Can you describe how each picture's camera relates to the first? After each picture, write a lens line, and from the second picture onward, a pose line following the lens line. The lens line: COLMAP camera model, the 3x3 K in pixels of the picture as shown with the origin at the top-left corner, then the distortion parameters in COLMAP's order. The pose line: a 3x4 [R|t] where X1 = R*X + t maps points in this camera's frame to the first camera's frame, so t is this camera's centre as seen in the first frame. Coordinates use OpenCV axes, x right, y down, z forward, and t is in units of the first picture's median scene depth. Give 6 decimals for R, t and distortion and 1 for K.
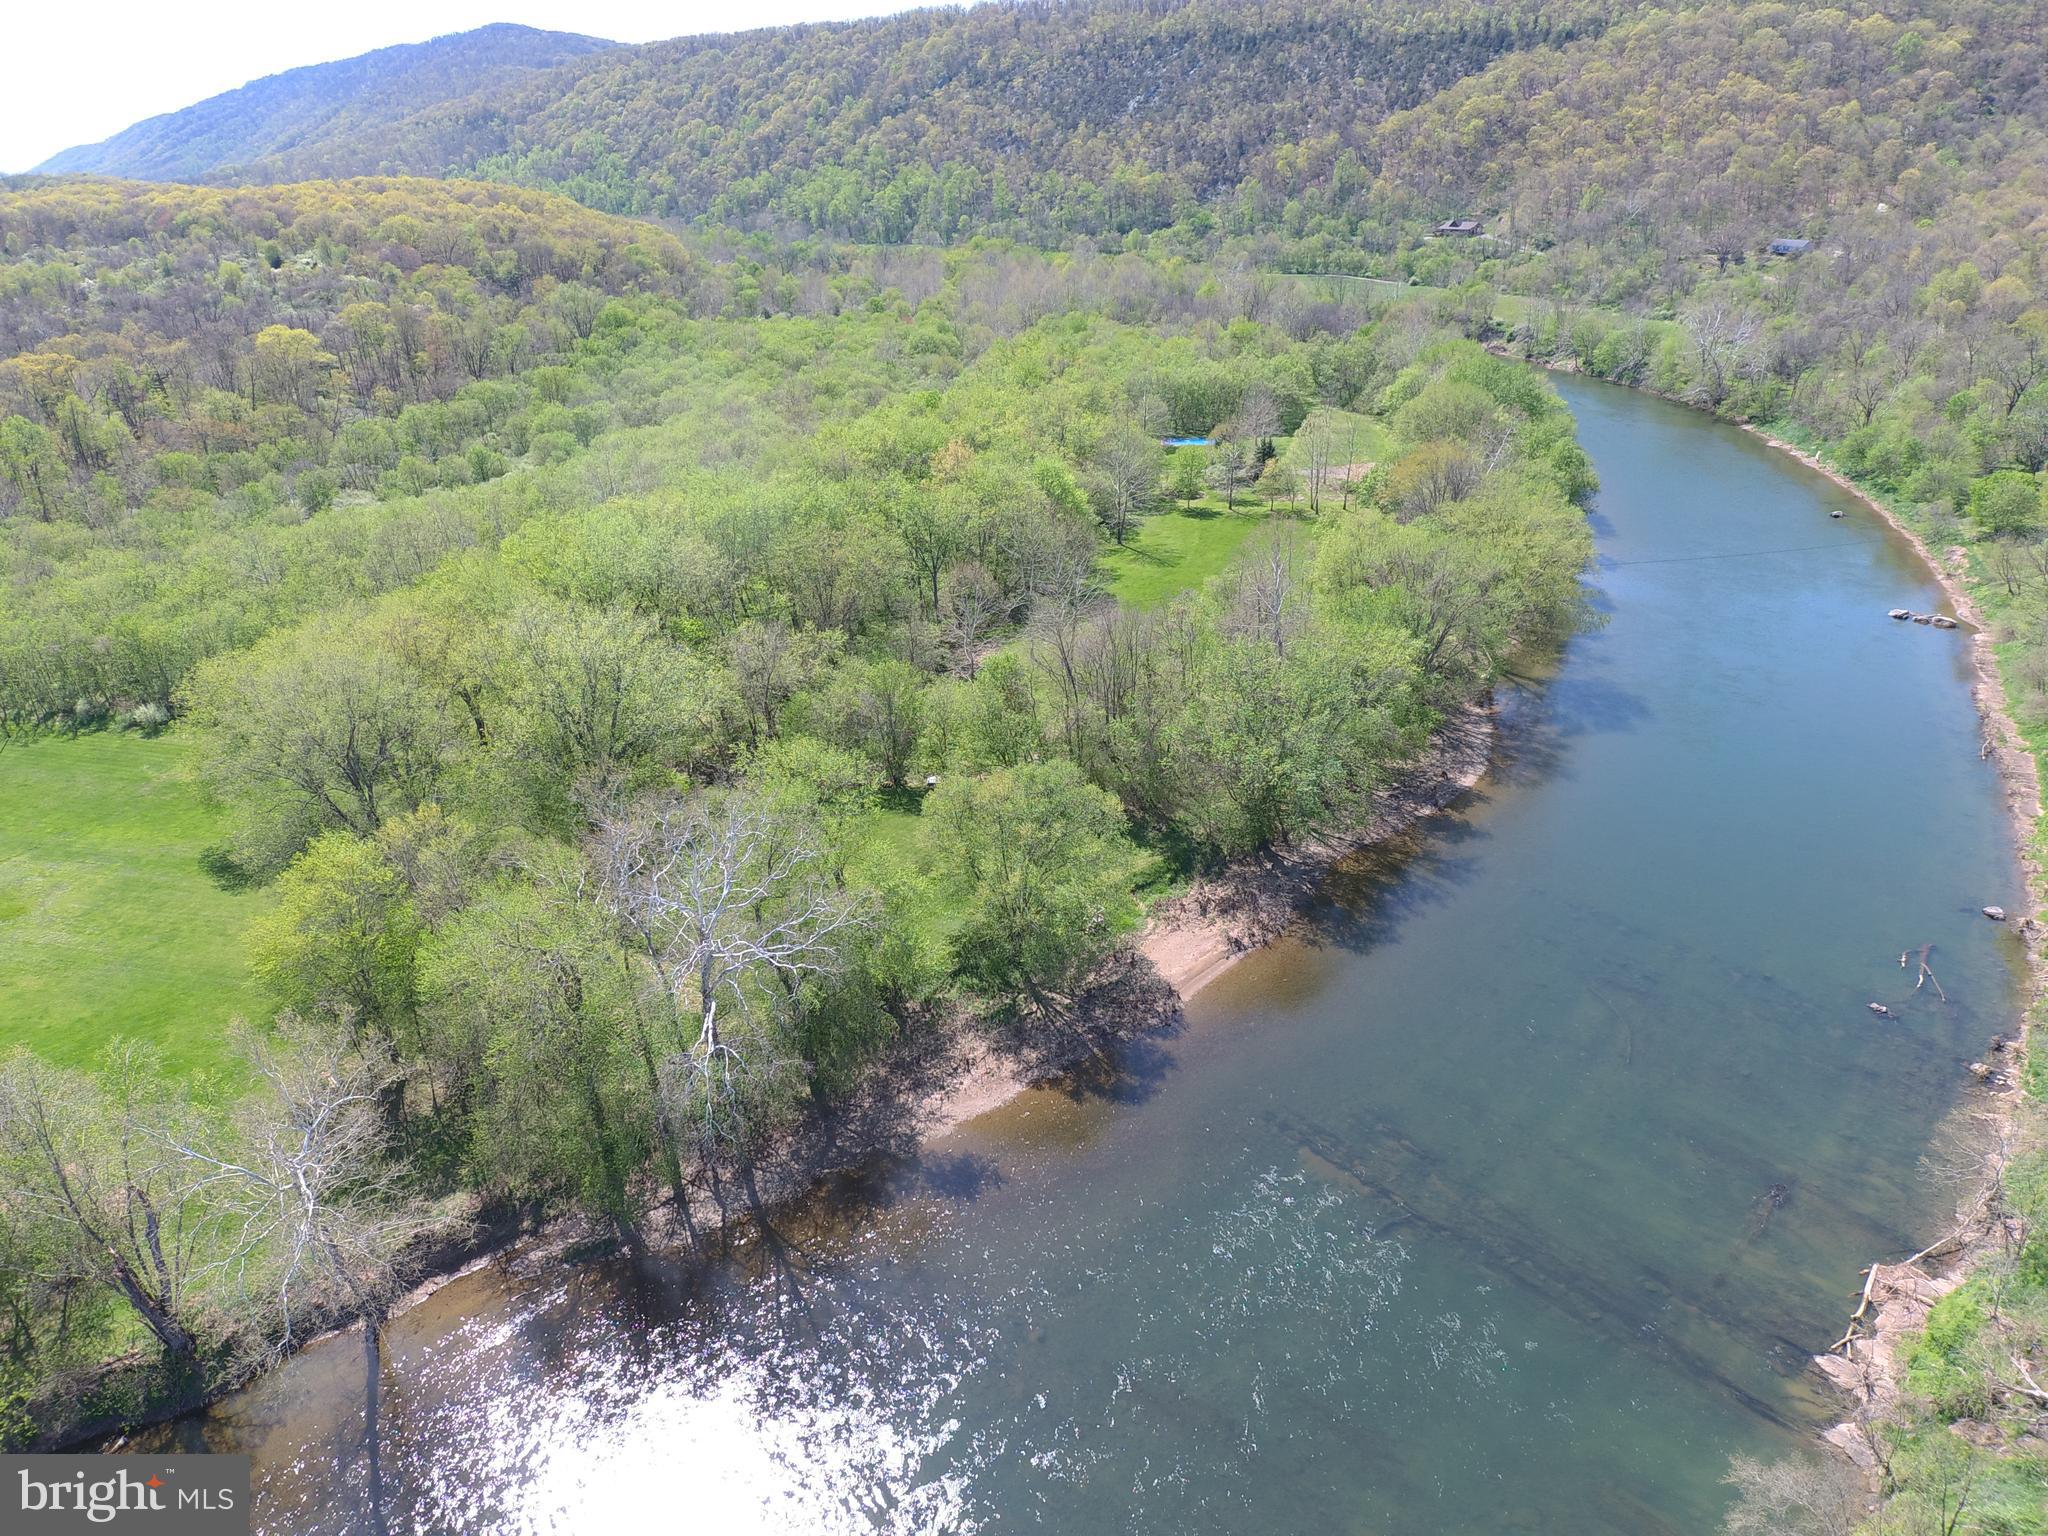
lens RADIAL K [[1223.2, 0, 1018.6], [0, 1223.2, 776.6], [0, 0, 1]] dist [0.087011, -0.115255]
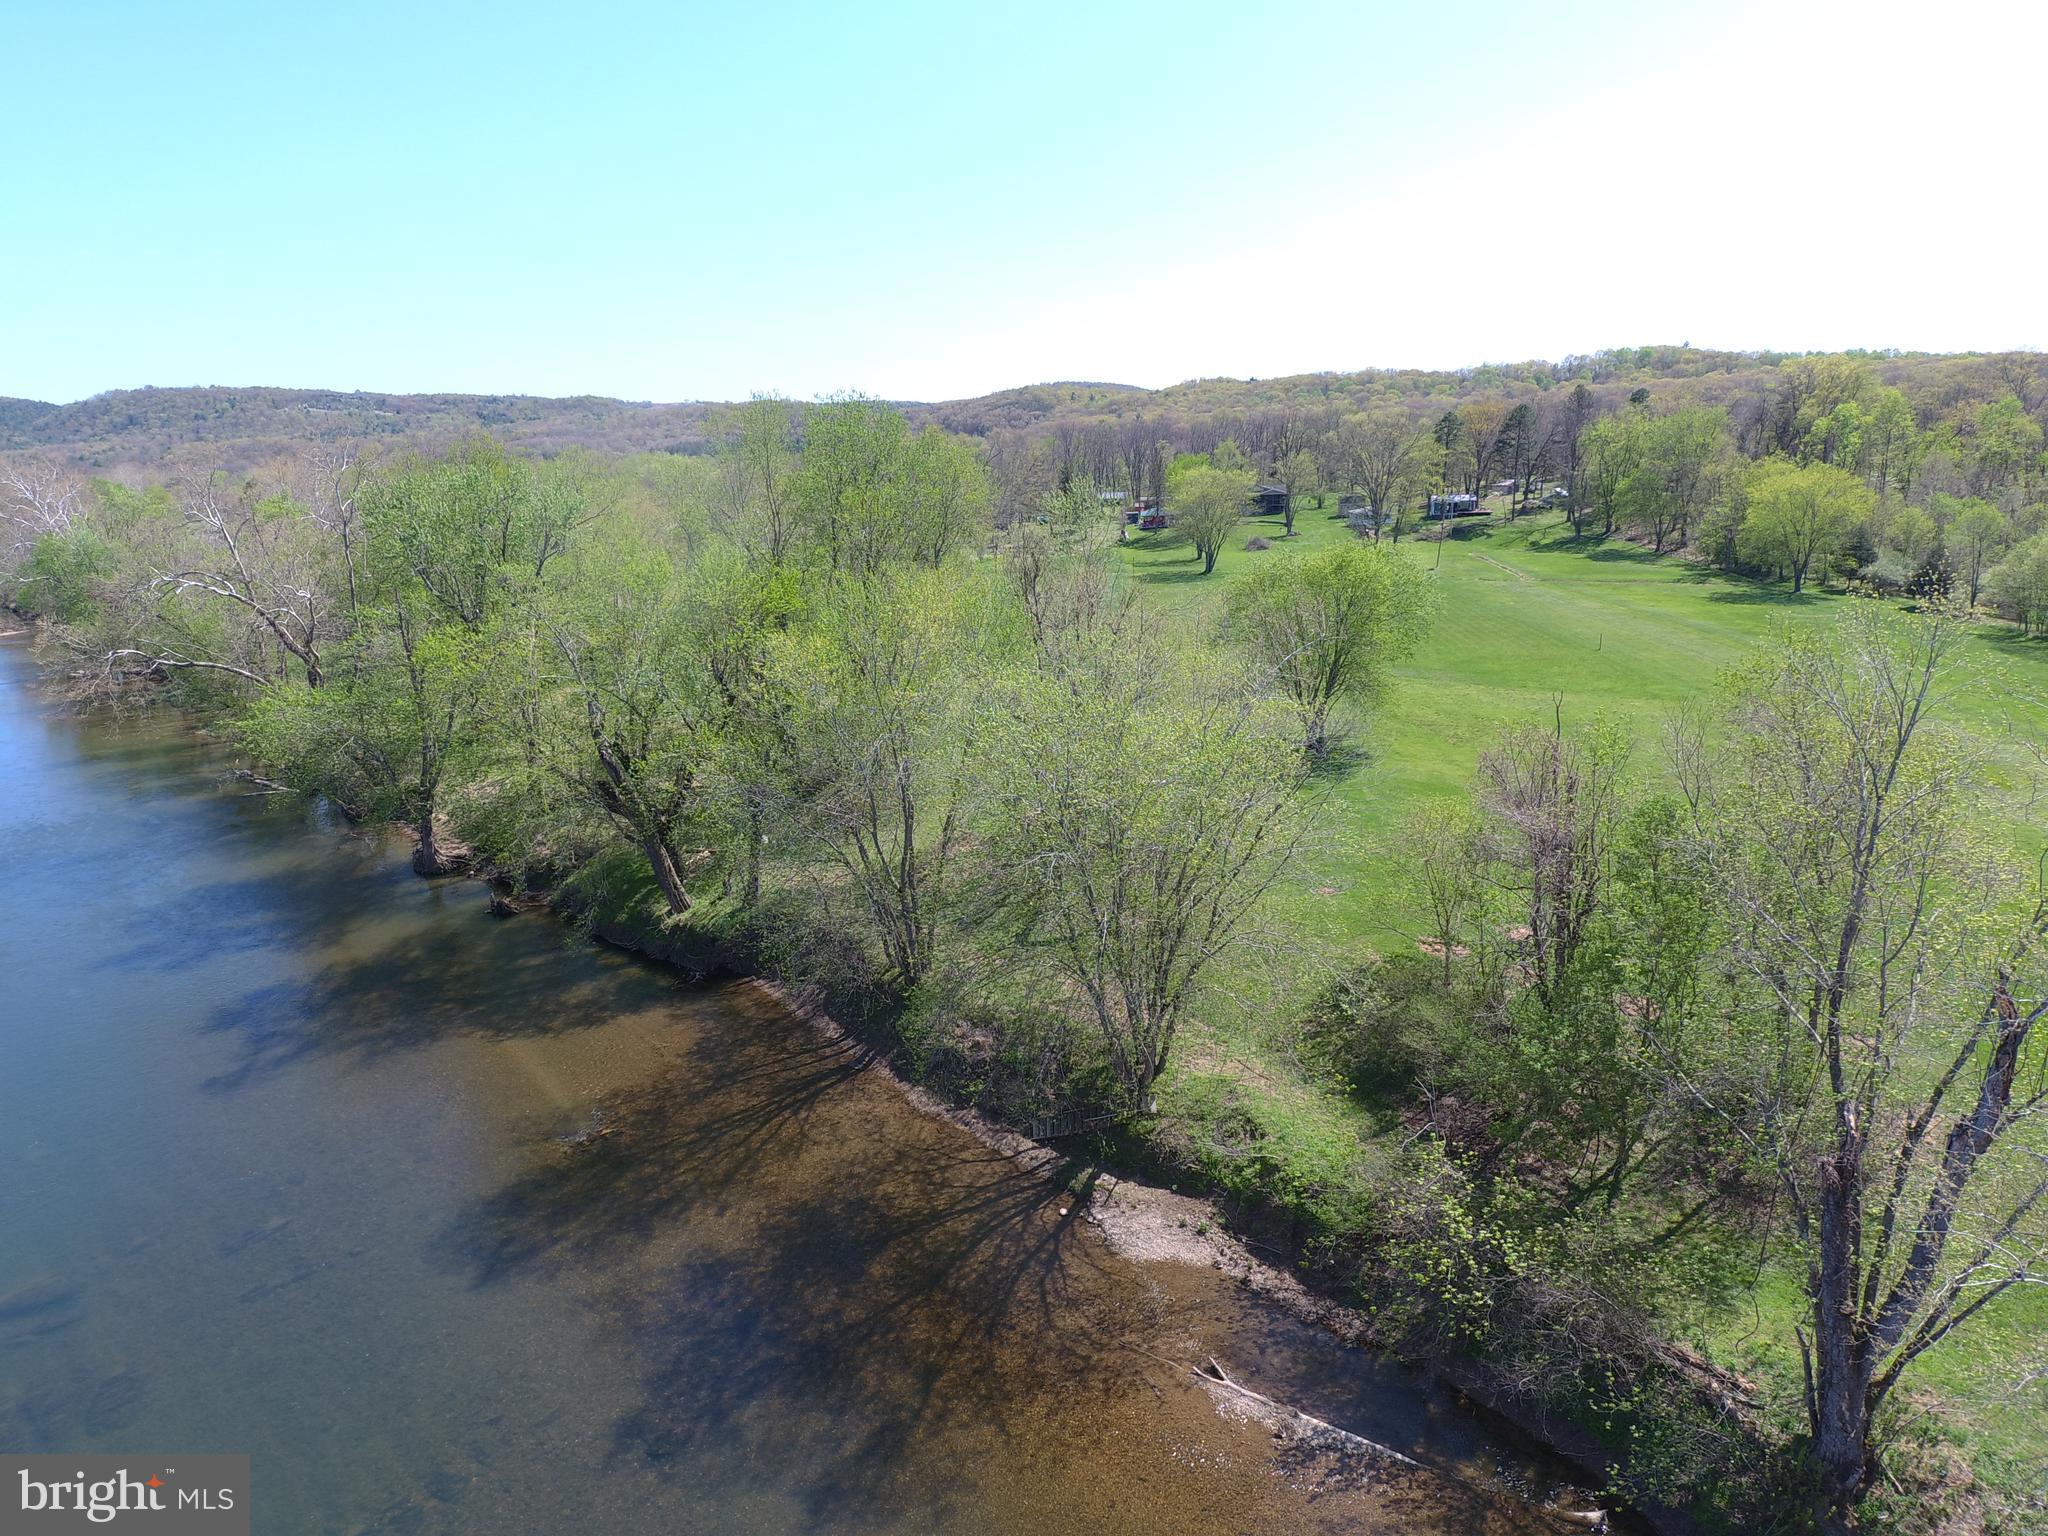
lens RADIAL K [[1223.2, 0, 1018.6], [0, 1223.2, 776.6], [0, 0, 1]] dist [0.087011, -0.115255]
pose [[0.127767, 0.276693, -0.952427, -0.062894], [-0.423933, 0.883388, 0.199766, 0.046909], [0.896636, 0.378241, 0.230167, 0.092923]]
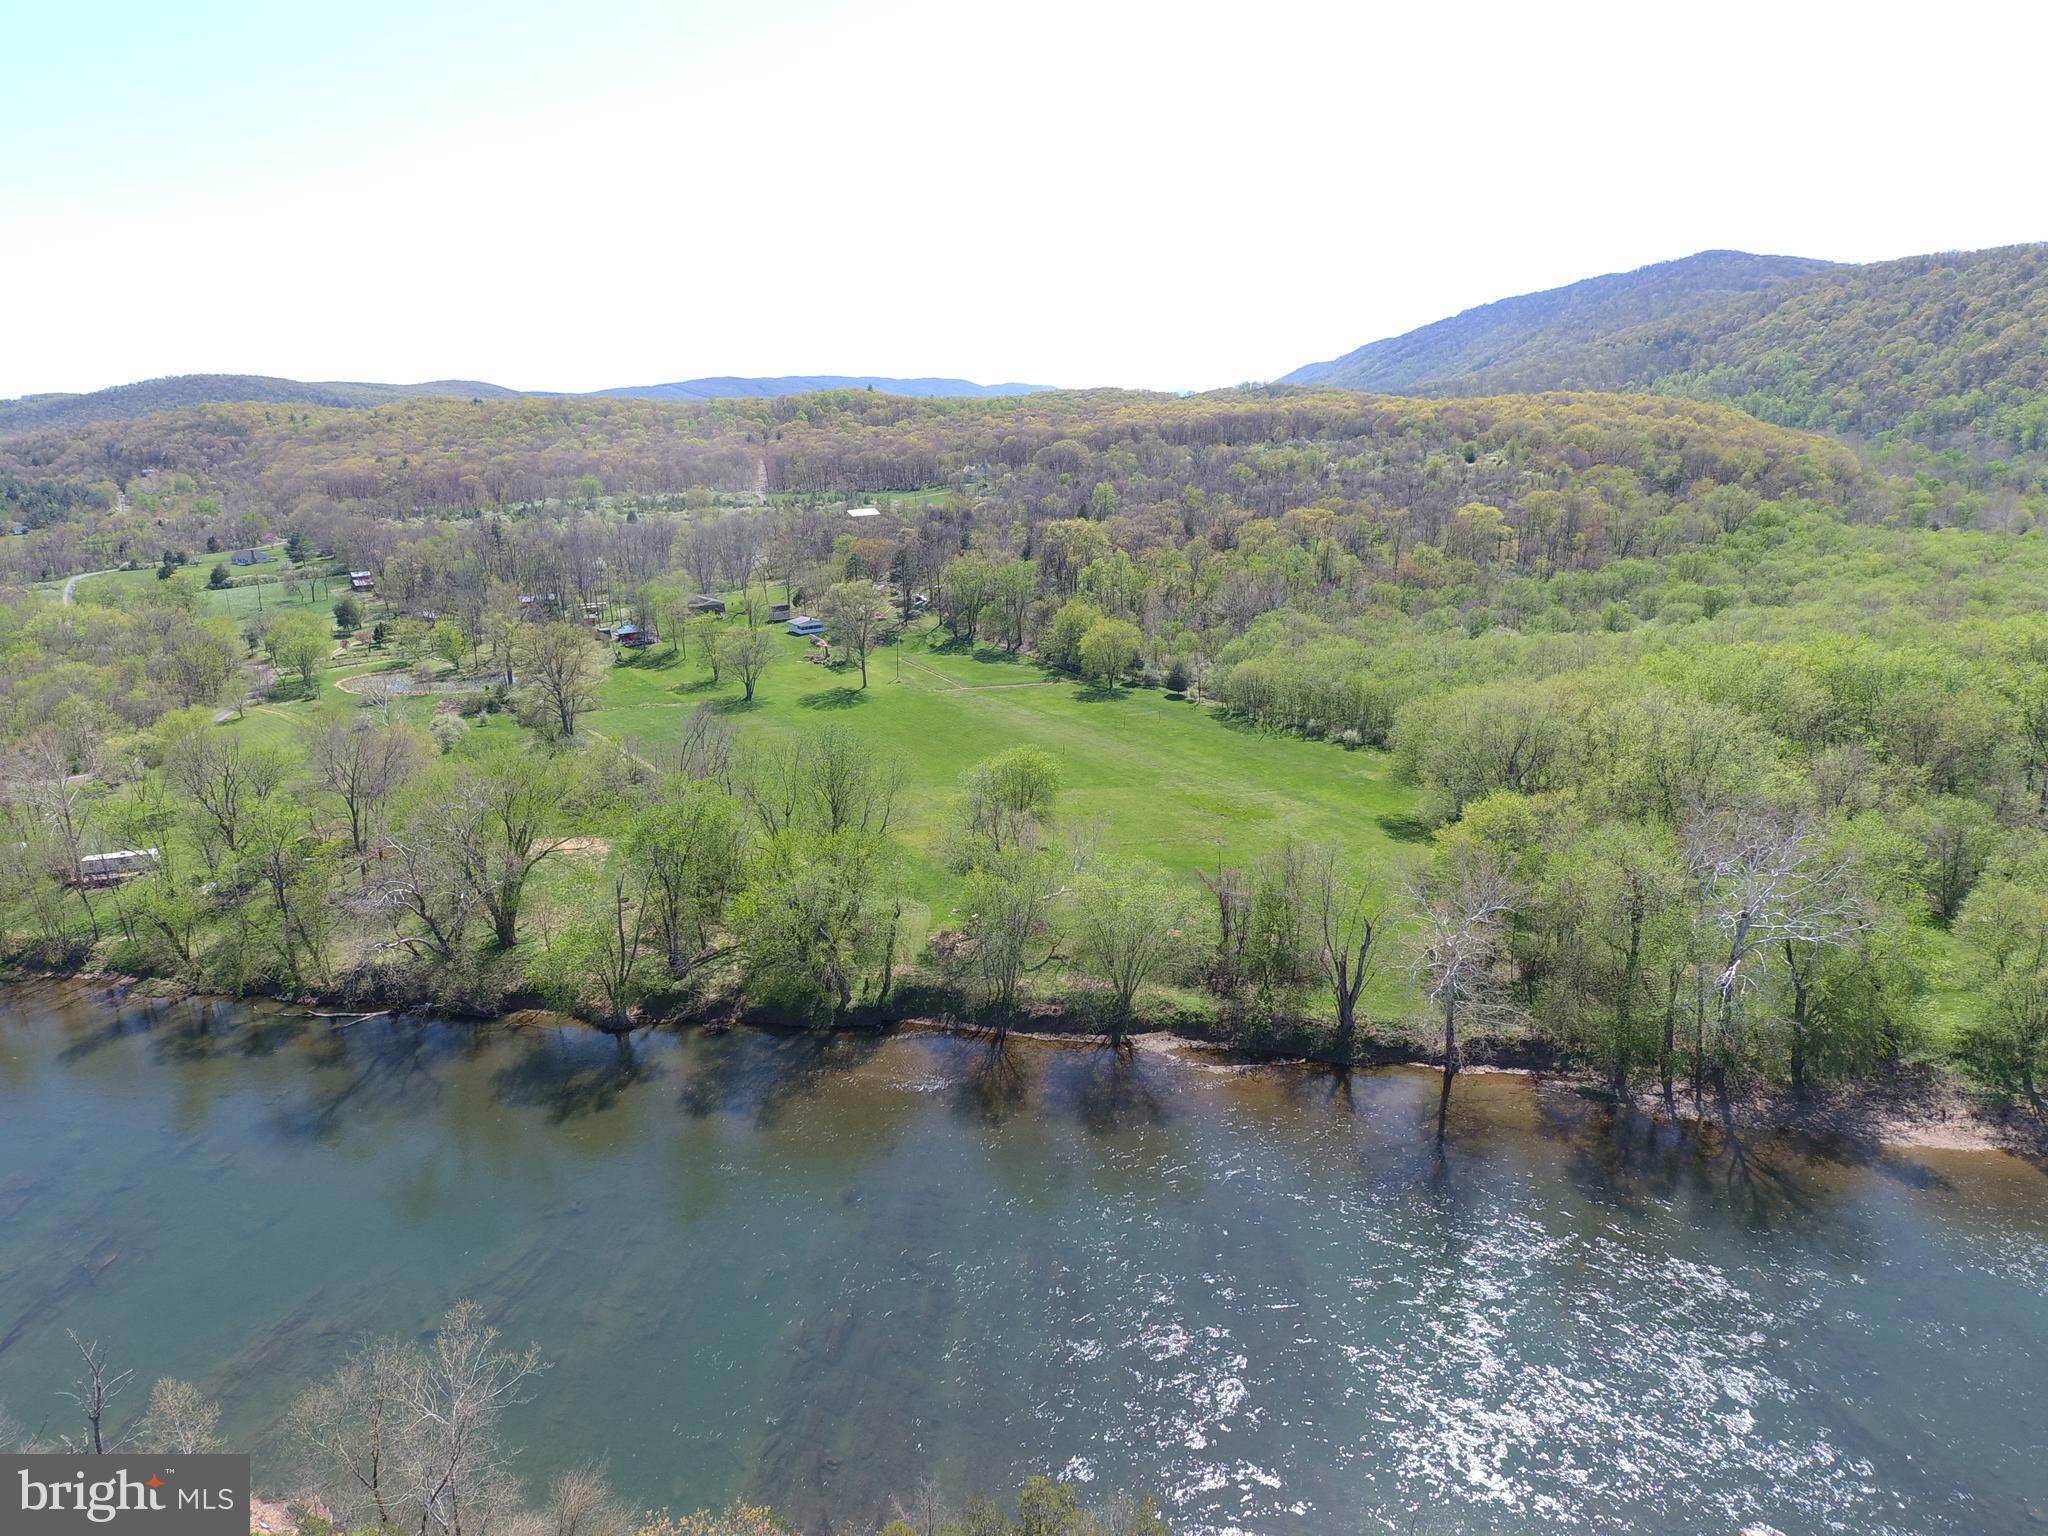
lens RADIAL K [[1223.2, 0, 1018.6], [0, 1223.2, 776.6], [0, 0, 1]] dist [0.087011, -0.115255]
pose [[0.681168, 0.213846, -0.700200, 0.022387], [-0.316056, 0.948574, -0.017764, 0.046820], [0.660393, 0.233402, 0.713726, -0.096882]]
